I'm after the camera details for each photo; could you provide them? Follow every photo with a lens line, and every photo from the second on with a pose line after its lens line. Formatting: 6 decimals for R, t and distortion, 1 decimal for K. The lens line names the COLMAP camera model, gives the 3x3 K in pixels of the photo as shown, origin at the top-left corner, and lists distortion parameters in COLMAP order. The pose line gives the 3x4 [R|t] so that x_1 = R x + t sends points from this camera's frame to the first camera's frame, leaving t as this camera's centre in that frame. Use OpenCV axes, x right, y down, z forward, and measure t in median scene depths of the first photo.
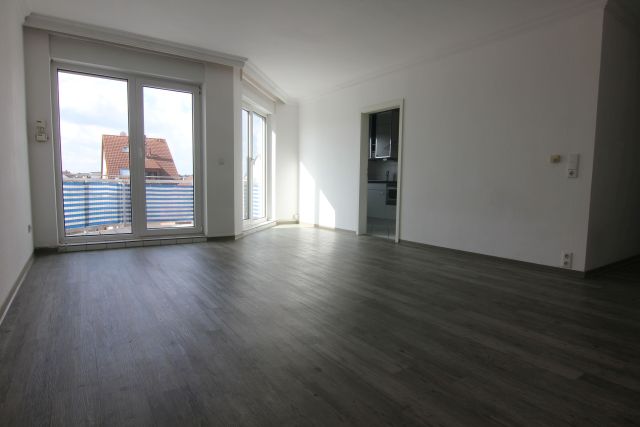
lens RADIAL K [[360.4, 0, 322.7], [0, 360.4, 215.8], [0, 0, 1]] dist [-0.001876, -0.016220]
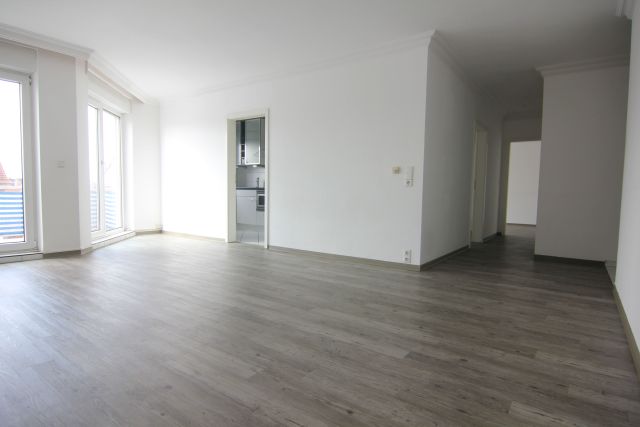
lens RADIAL K [[360.4, 0, 322.7], [0, 360.4, 215.8], [0, 0, 1]] dist [-0.001876, -0.016220]
pose [[0.941764, -0.021303, 0.335598, 0.030792], [0.026558, 0.999586, -0.011077, -0.003847], [-0.335223, 0.019345, 0.941940, -0.022606]]
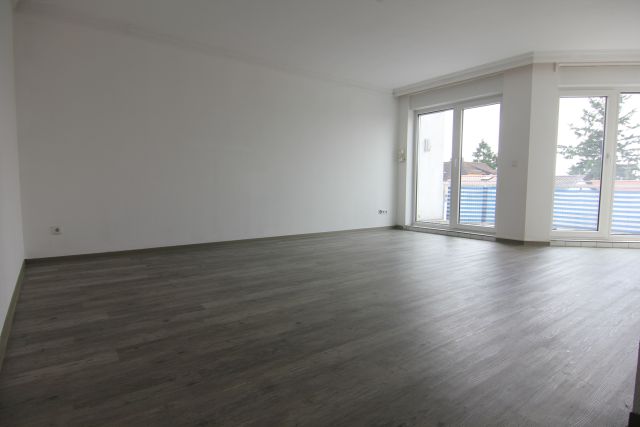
lens RADIAL K [[360.4, 0, 322.7], [0, 360.4, 215.8], [0, 0, 1]] dist [-0.001876, -0.016220]
pose [[0.044013, 0.065981, -0.996850, 1.060710], [-0.093743, 0.993687, 0.061633, -0.030798], [0.994623, 0.090735, 0.049921, 0.664698]]
